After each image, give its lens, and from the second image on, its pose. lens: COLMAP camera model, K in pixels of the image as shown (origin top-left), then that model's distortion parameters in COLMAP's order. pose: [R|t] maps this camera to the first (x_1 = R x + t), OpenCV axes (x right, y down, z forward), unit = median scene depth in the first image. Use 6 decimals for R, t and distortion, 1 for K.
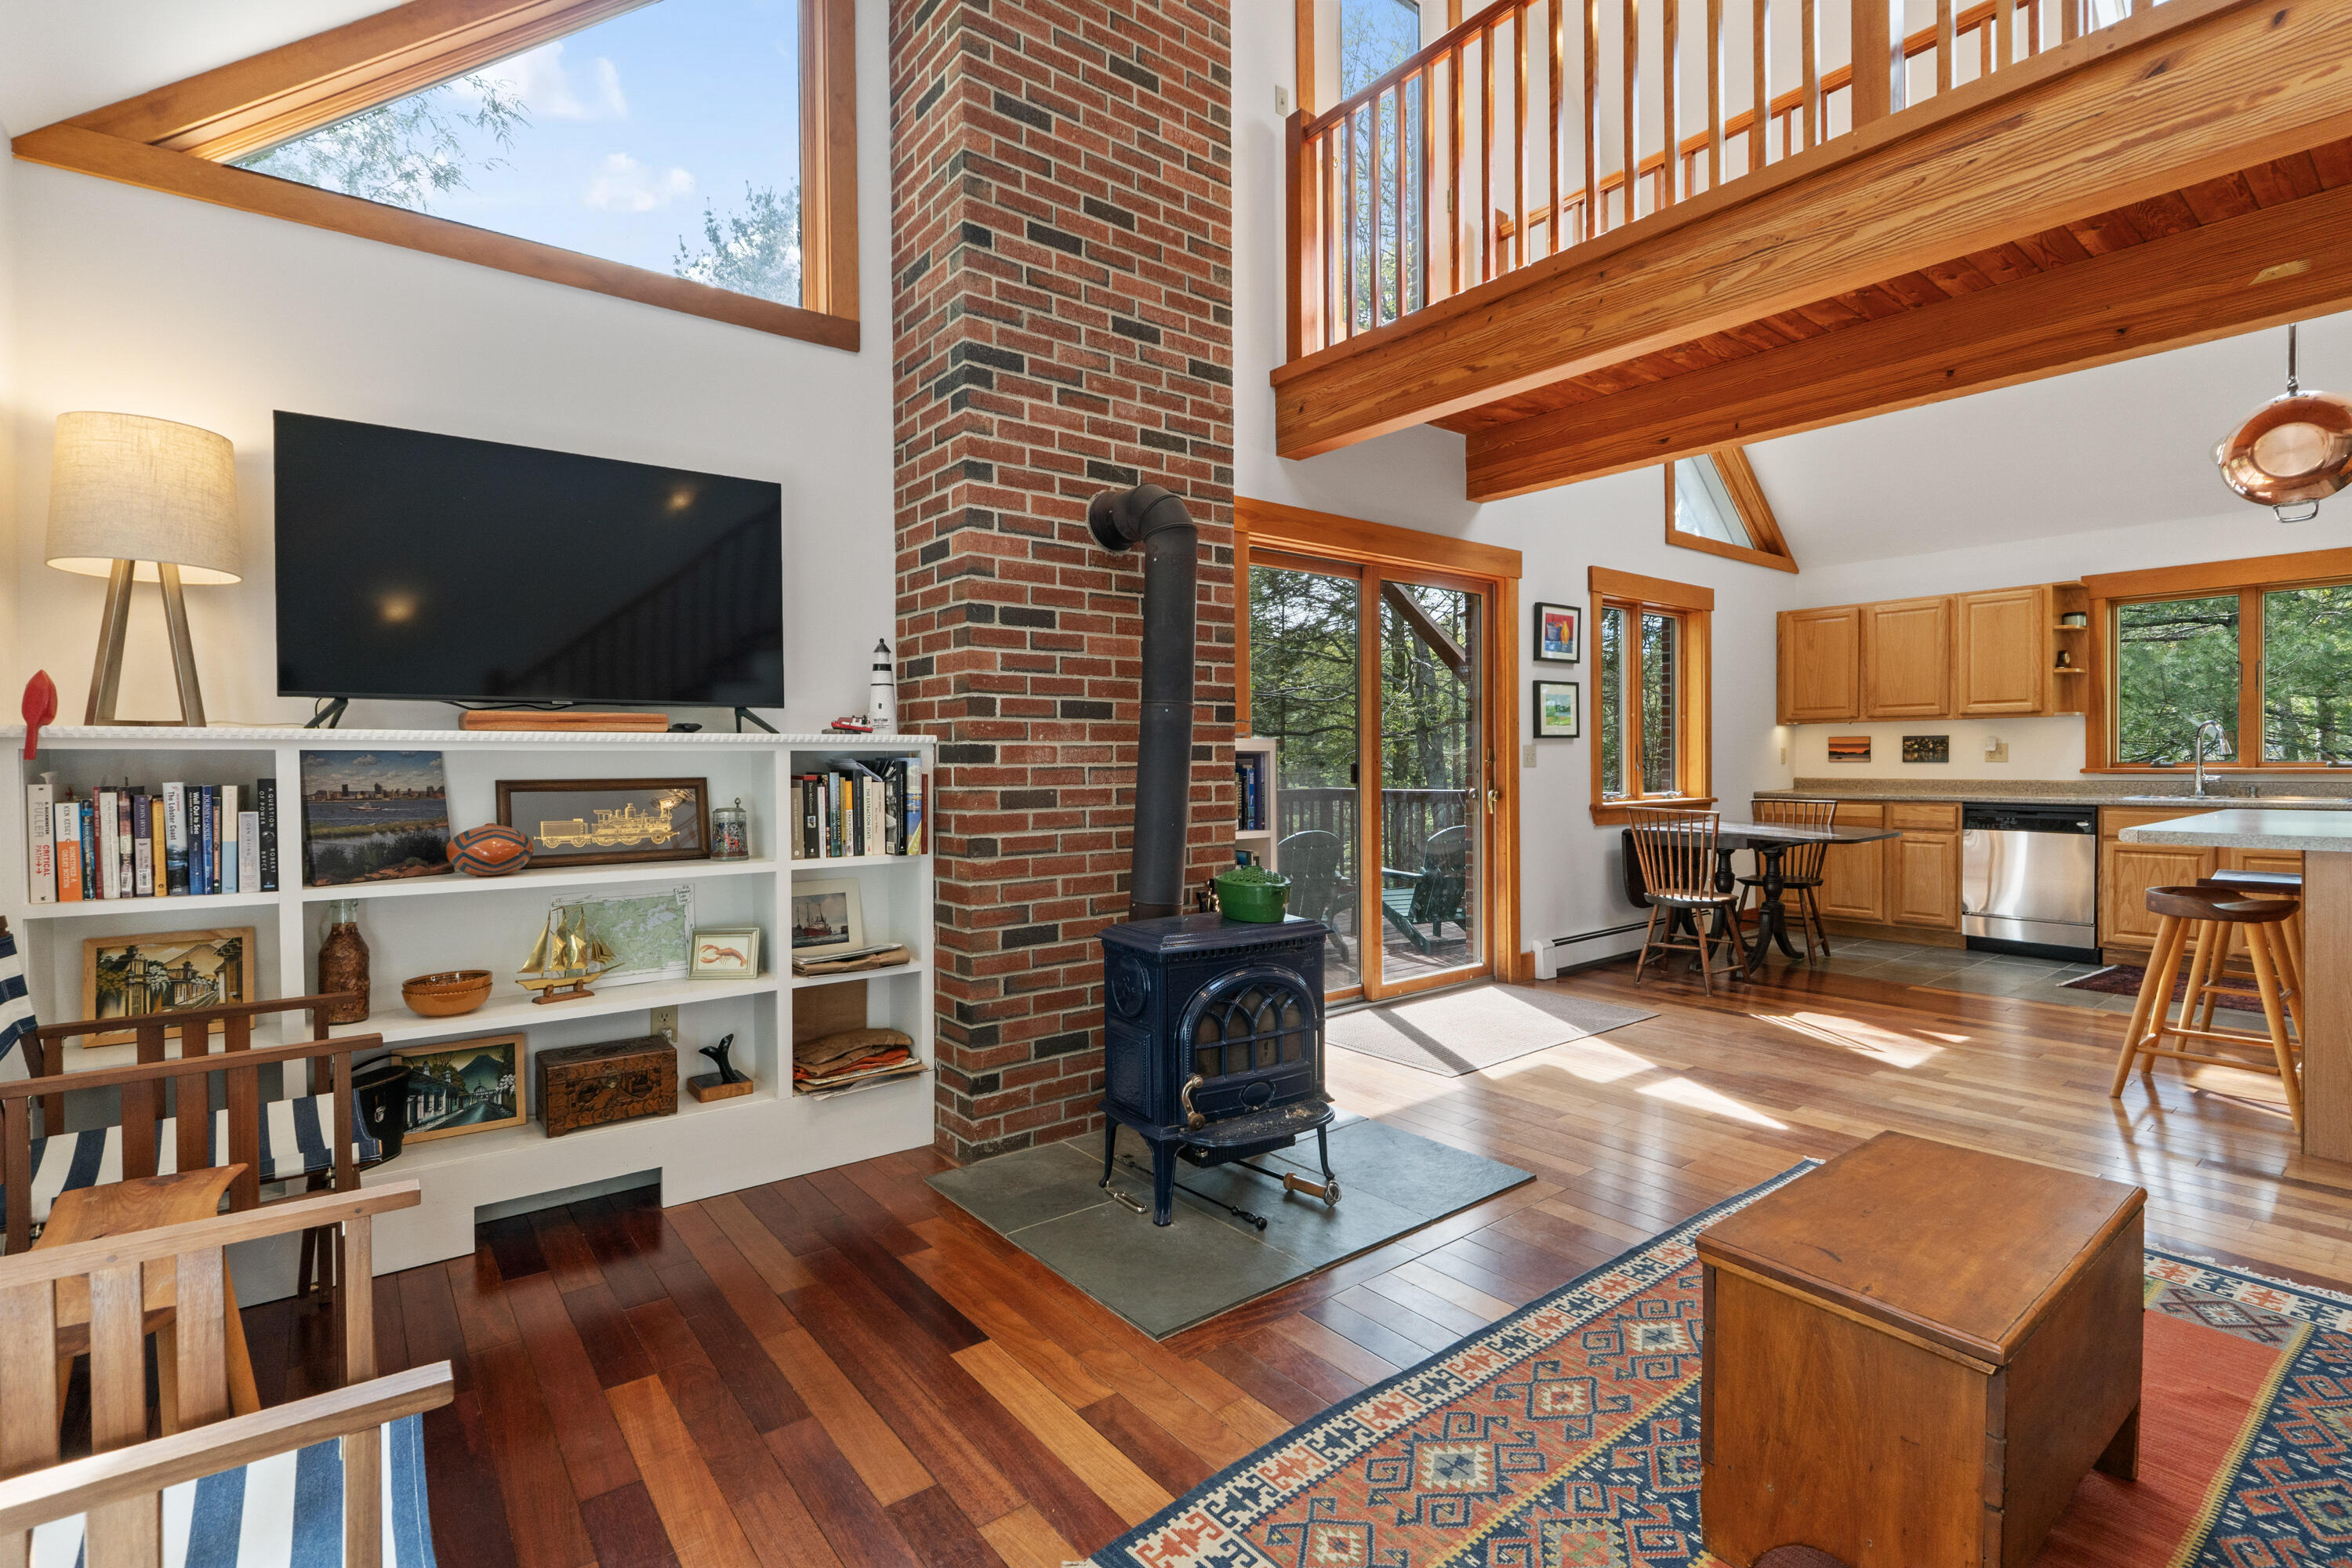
lens RADIAL K [[1092.1, 0, 1179.7], [0, 1092.1, 788.2], [0, 0, 1]] dist [0.000077, -0.000290]
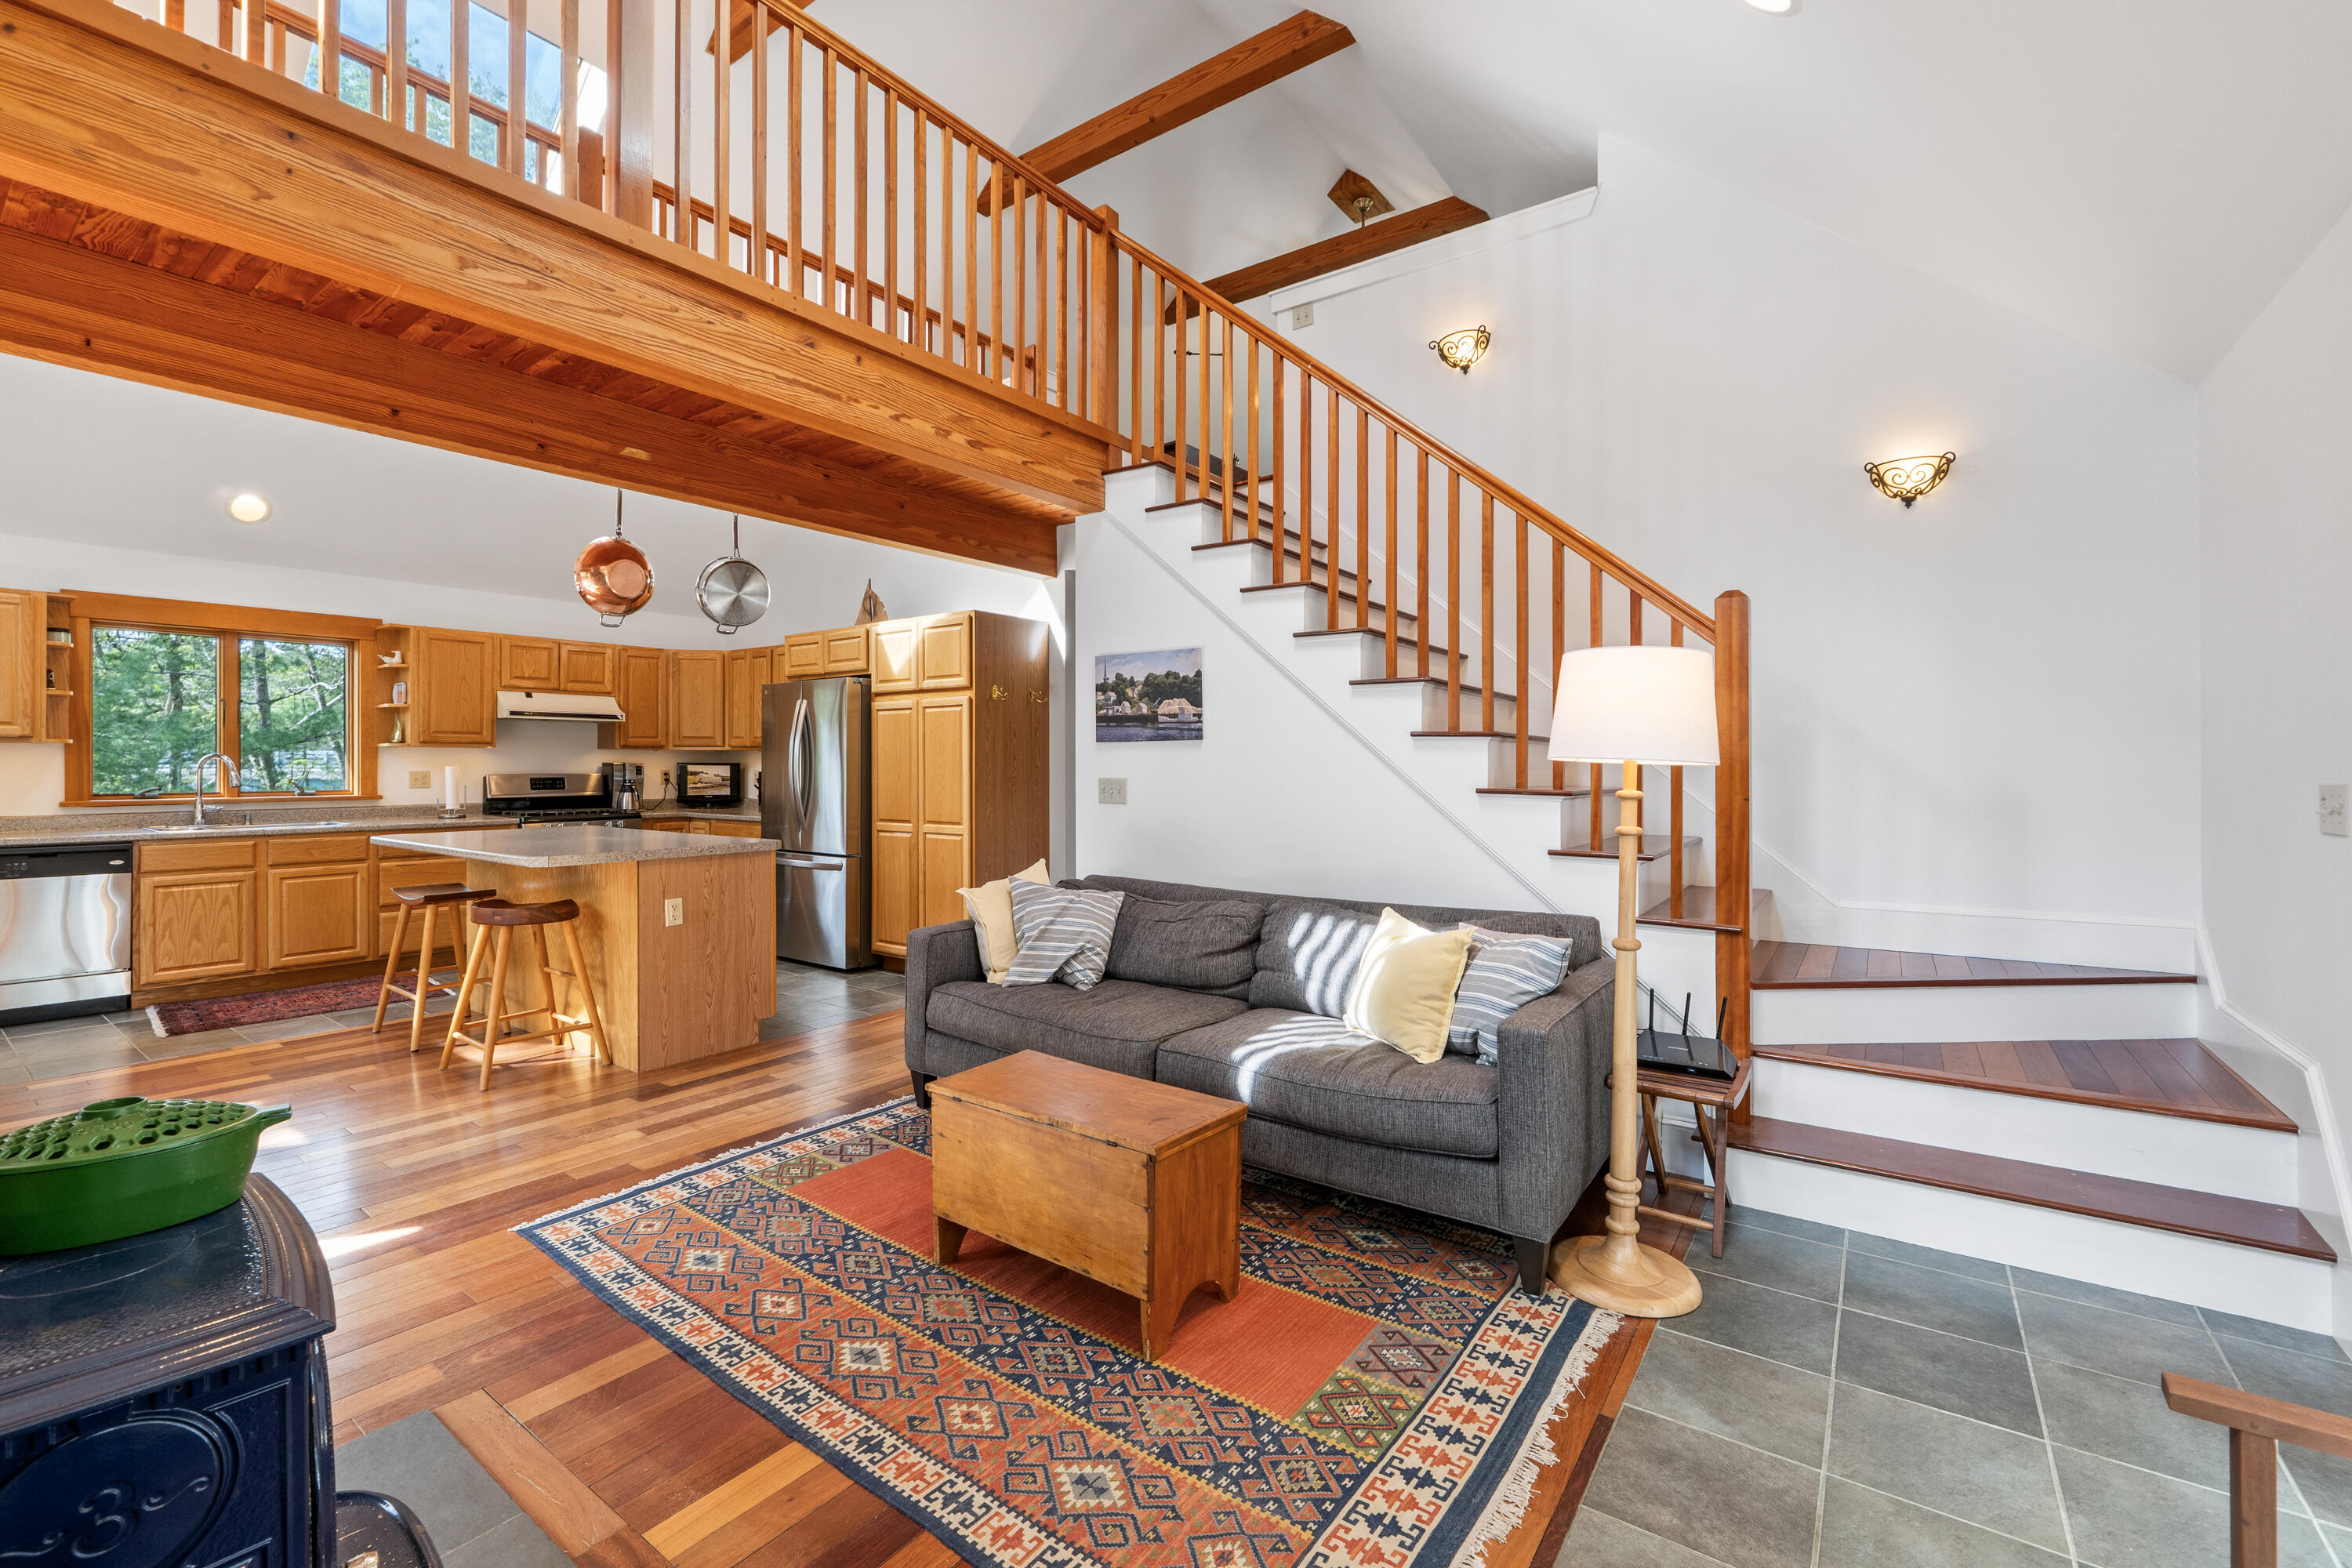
lens RADIAL K [[991.7, 0, 1176.1], [0, 991.7, 761.8], [0, 0, 1]] dist [-0.002701, -0.000046]
pose [[-0.271954, 0.008911, 0.962269, -0.401022], [0.026193, 0.999655, -0.001855, -0.048999], [-0.961954, 0.024700, -0.272093, 0.653334]]
